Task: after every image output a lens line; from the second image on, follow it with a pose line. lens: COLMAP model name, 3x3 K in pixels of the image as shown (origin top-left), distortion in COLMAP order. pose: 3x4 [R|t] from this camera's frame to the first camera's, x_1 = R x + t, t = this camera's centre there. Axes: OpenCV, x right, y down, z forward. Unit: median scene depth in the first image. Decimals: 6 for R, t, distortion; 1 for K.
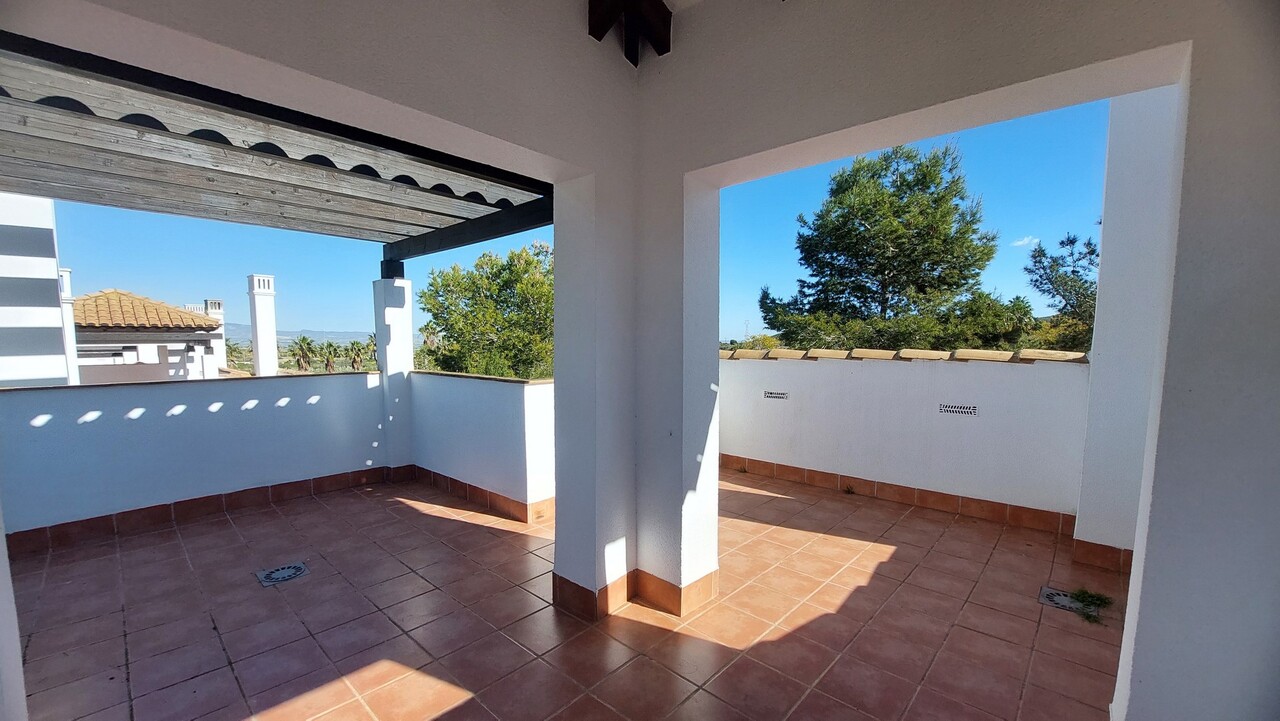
lens RADIAL K [[507.7, 0, 631.9], [0, 507.7, 385.5], [0, 0, 1]] dist [-0.002516, -0.007805]
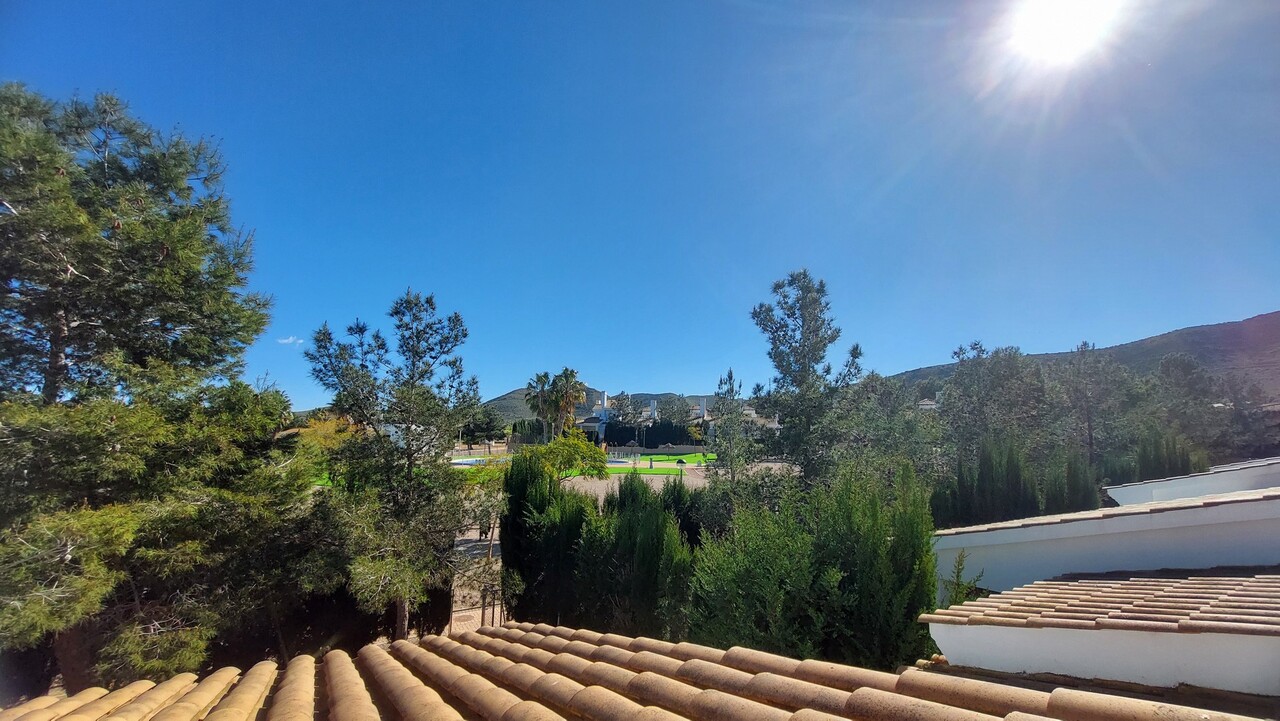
lens RADIAL K [[496.4, 0, 623.6], [0, 496.4, 387.2], [0, 0, 1]] dist [0.001165, -0.012289]
pose [[0.301633, 0.108735, 0.947203, 0.232531], [0.061961, 0.989140, -0.133281, -0.054676], [-0.951409, 0.098891, 0.291620, 0.348198]]
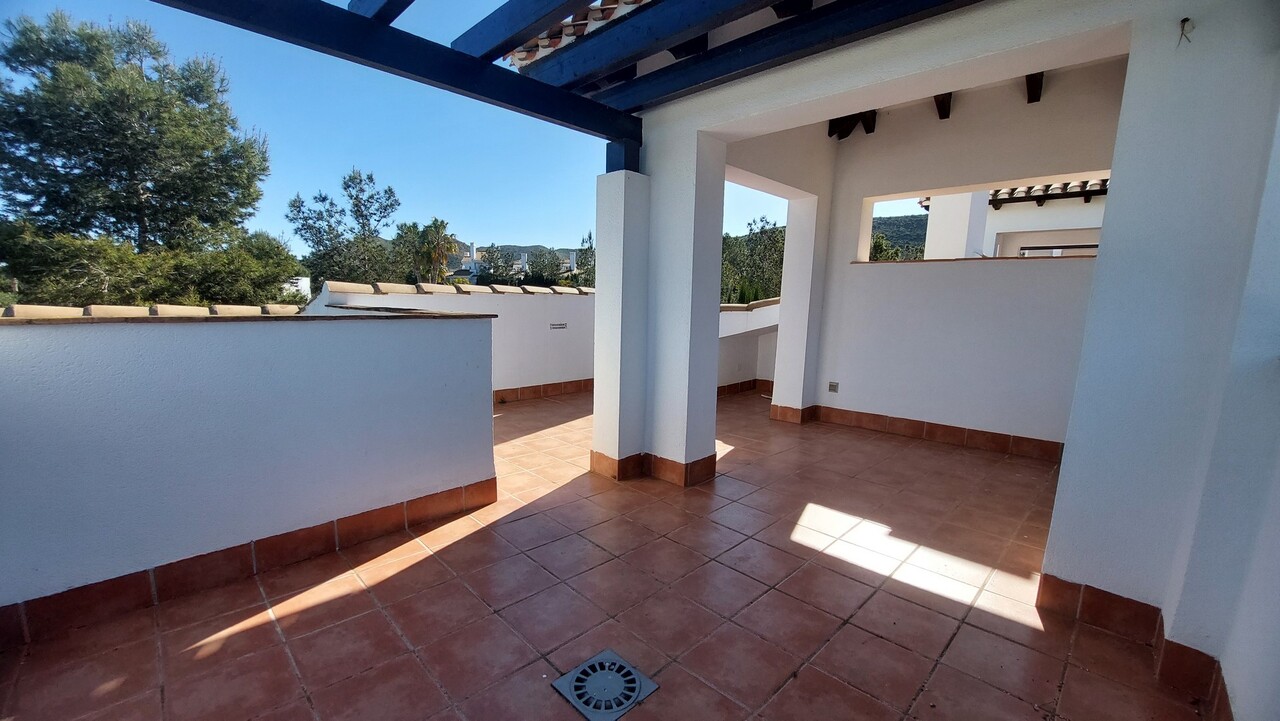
lens RADIAL K [[507.7, 0, 631.9], [0, 507.7, 385.5], [0, 0, 1]] dist [-0.002516, -0.007805]
pose [[0.036985, -0.165811, 0.985464, -0.313543], [0.068015, 0.984269, 0.163057, -0.003909], [-0.996998, 0.060996, 0.047681, 0.253532]]
